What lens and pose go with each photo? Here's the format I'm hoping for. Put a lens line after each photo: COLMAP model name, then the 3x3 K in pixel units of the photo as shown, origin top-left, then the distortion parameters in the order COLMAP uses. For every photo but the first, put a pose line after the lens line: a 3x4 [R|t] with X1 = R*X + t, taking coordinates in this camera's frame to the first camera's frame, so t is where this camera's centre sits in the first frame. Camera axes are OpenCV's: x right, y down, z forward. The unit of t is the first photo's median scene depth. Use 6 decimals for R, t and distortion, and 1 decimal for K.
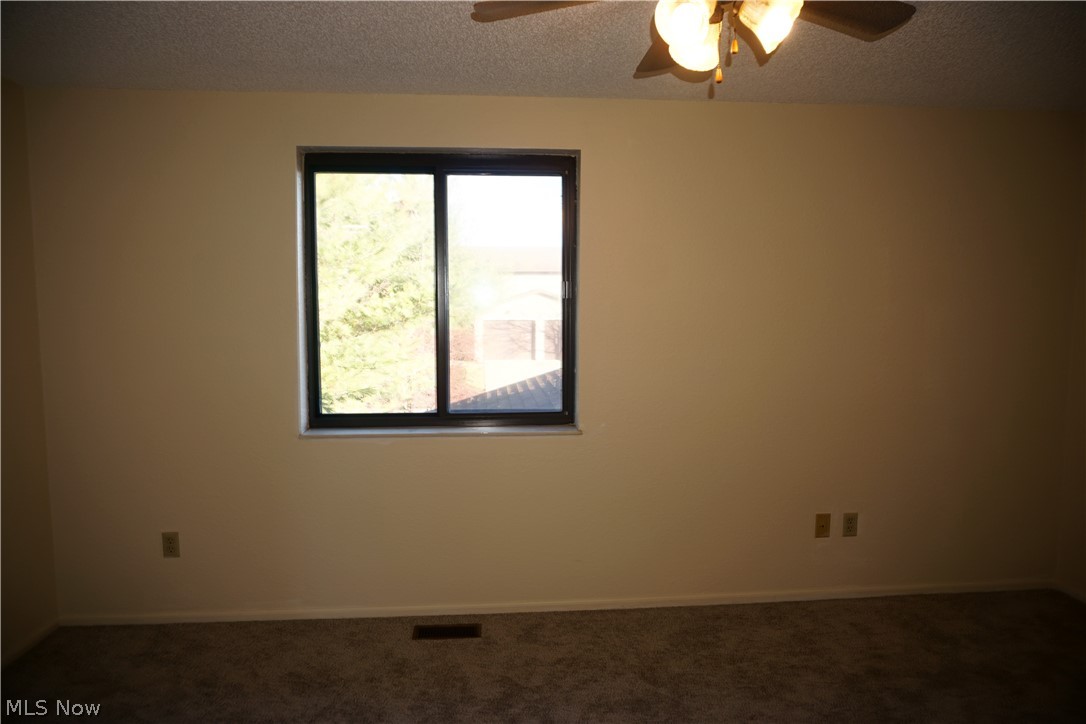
lens RADIAL K [[730.2, 0, 543.0], [0, 730.2, 362.0], [0, 0, 1]] dist [-0.045084, 0.039958]
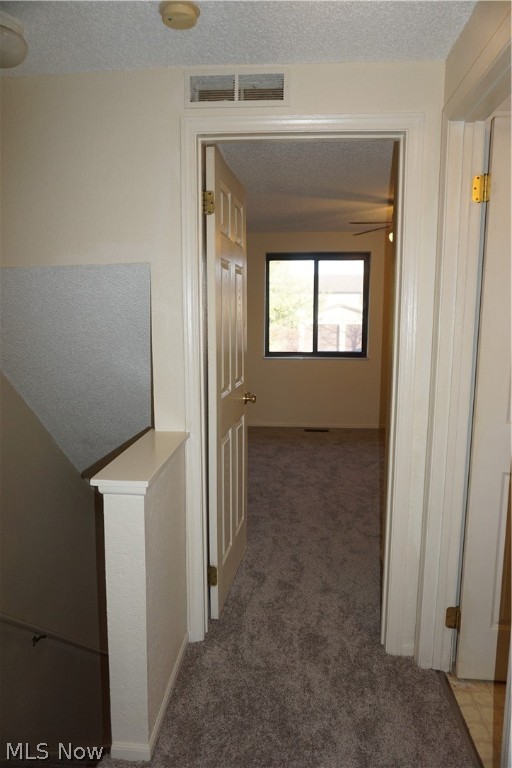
lens RADIAL K [[516.4, 0, 254.3], [0, 516.4, 378.6], [0, 0, 1]] dist [-0.045084, 0.039958]
pose [[0.985633, 0.027446, -0.166654, -0.040472], [-0.019914, 0.998711, 0.046695, 0.081243], [0.167721, -0.042706, 0.984909, -0.851368]]
